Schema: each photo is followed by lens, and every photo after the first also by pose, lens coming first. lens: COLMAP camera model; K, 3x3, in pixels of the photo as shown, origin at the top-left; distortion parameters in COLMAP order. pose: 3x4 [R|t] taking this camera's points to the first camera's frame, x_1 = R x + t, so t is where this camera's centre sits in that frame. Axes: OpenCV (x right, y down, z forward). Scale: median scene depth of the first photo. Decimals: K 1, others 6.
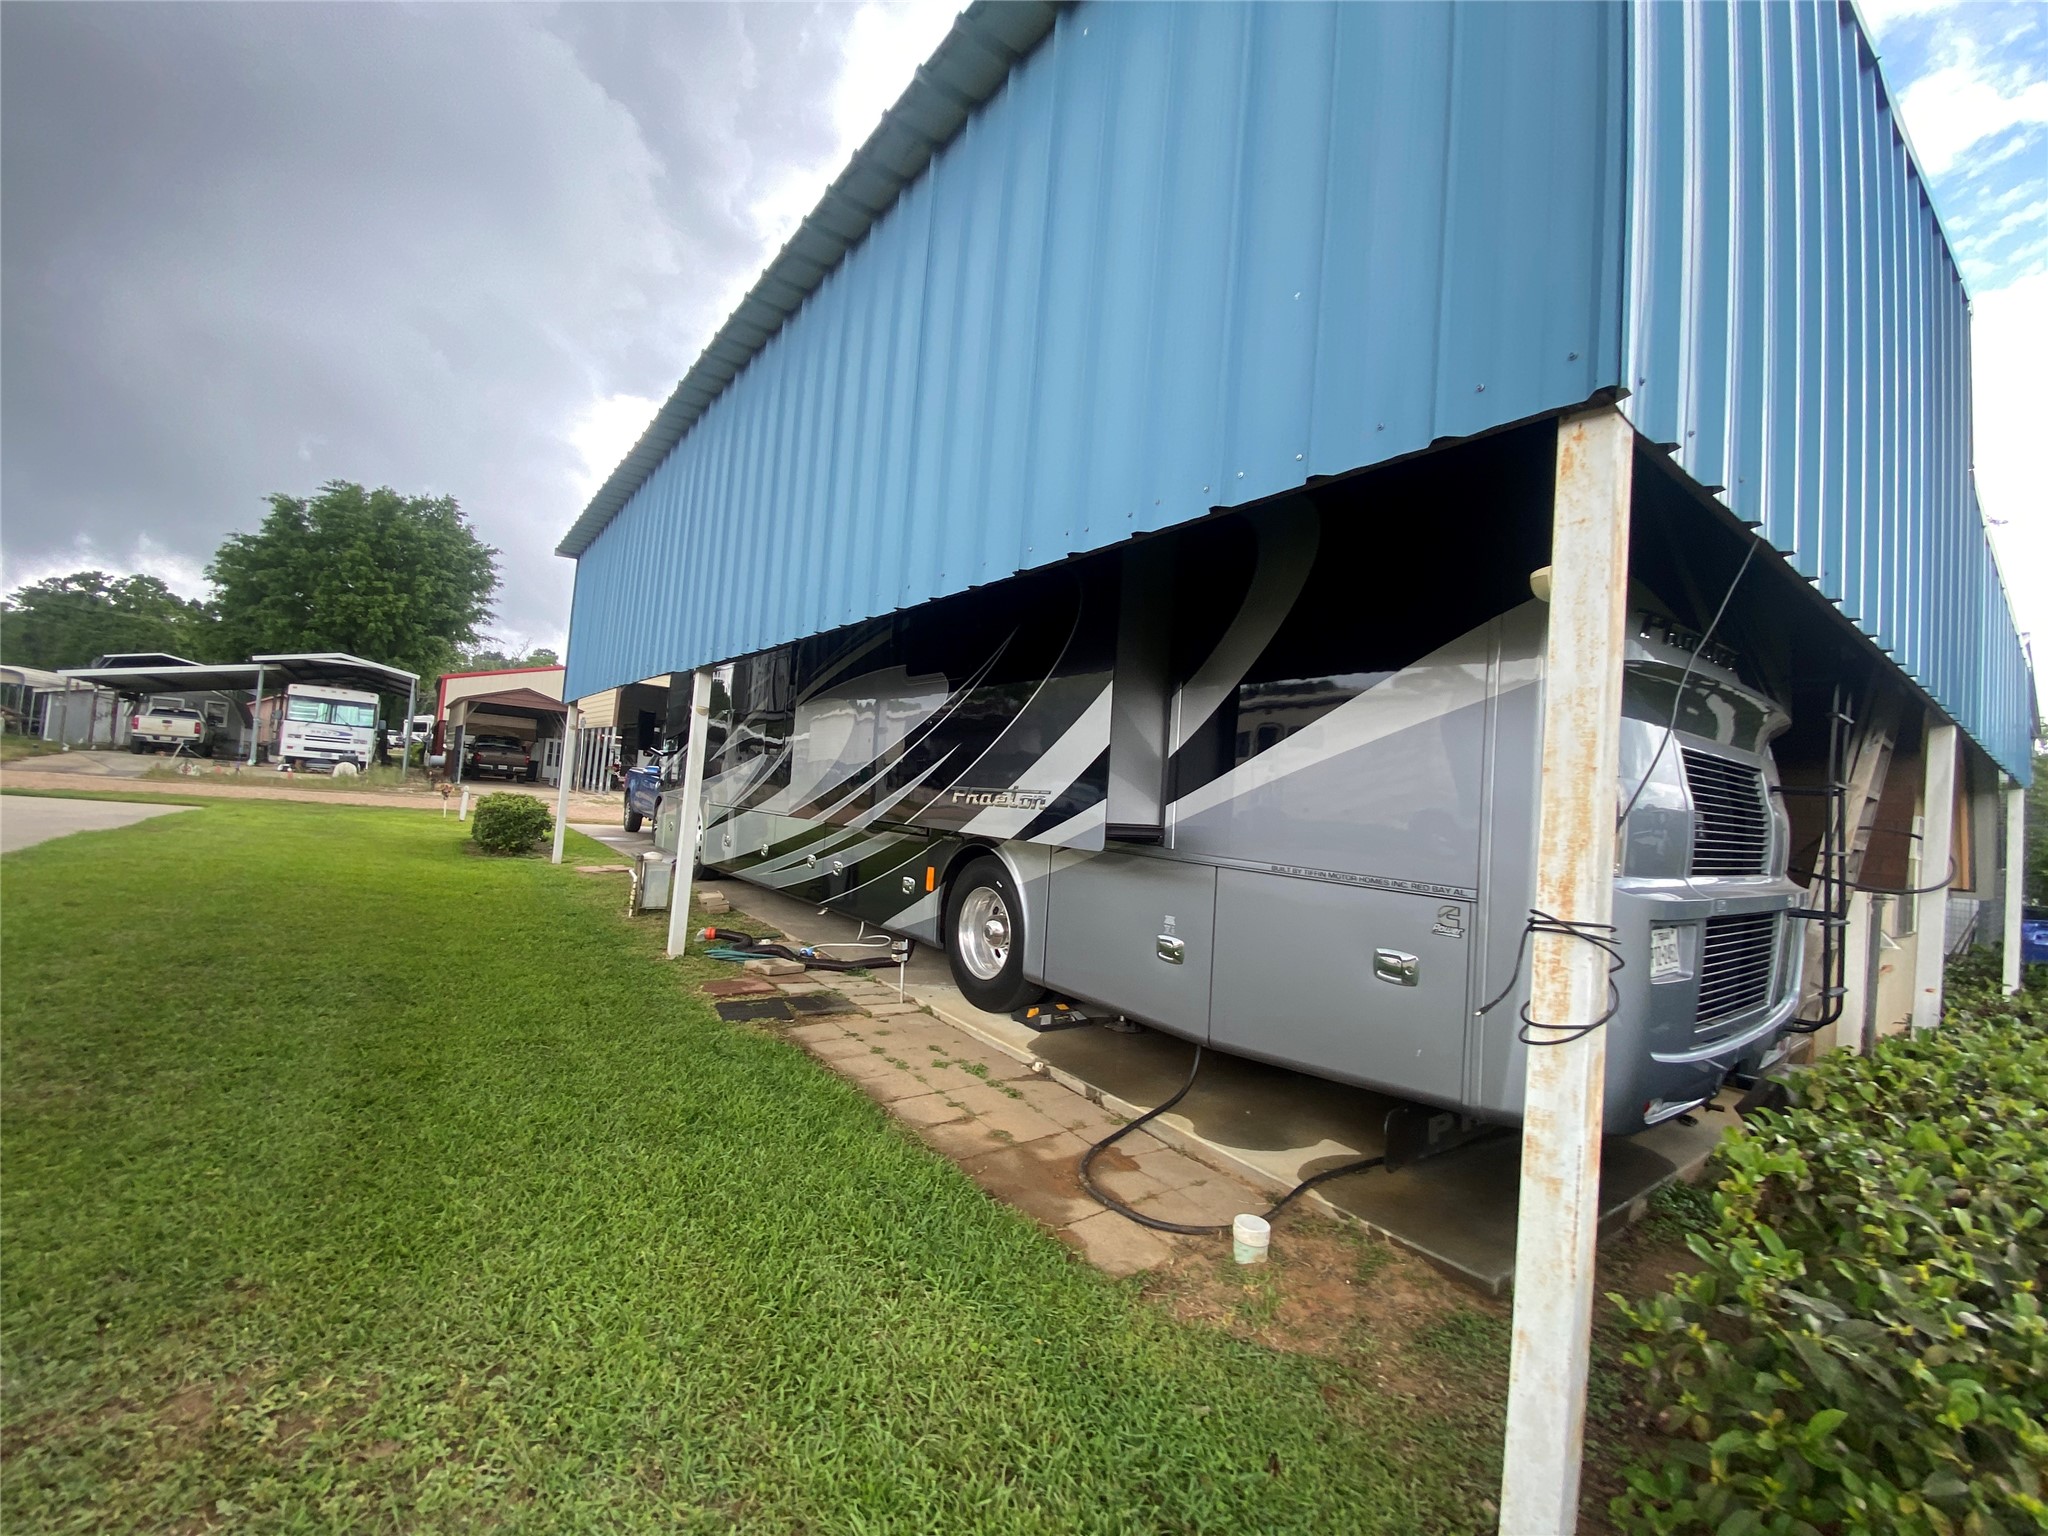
lens RADIAL K [[835.8, 0, 1014.2], [0, 835.8, 762.1], [0, 0, 1]] dist [0.077794, -0.047145]
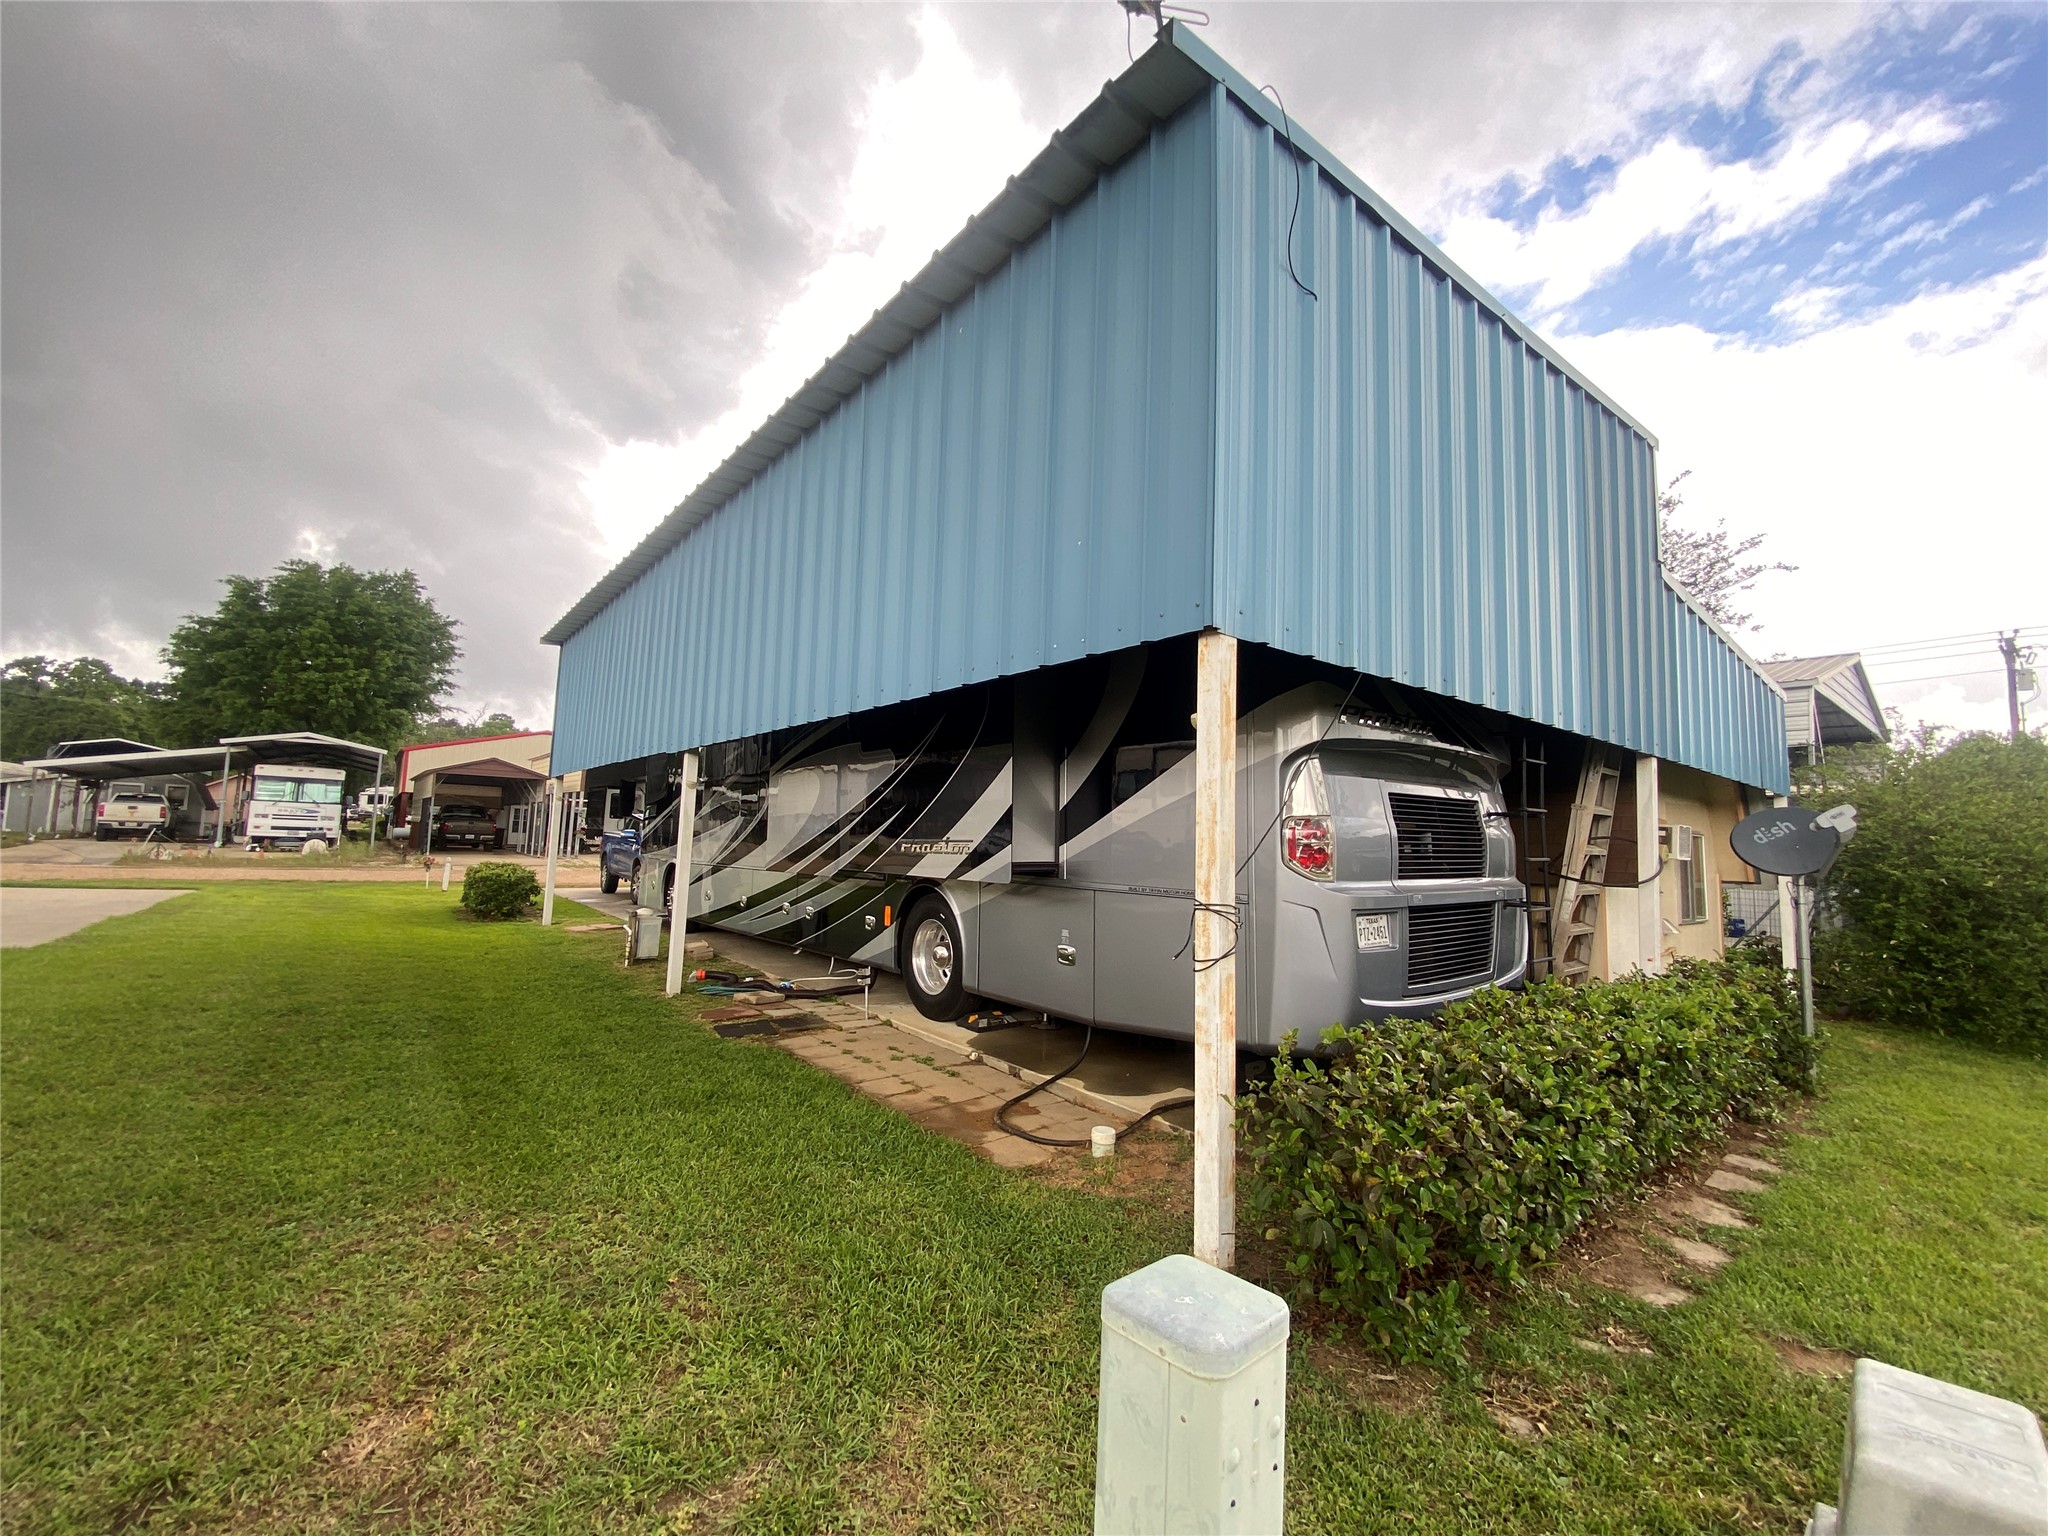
lens RADIAL K [[835.8, 0, 1014.2], [0, 835.8, 762.1], [0, 0, 1]] dist [0.077794, -0.047145]
pose [[0.998190, -0.044874, 0.040030, 0.031601], [0.046790, 0.997736, -0.048306, -0.010877], [-0.037772, 0.050092, 0.998030, -0.164865]]
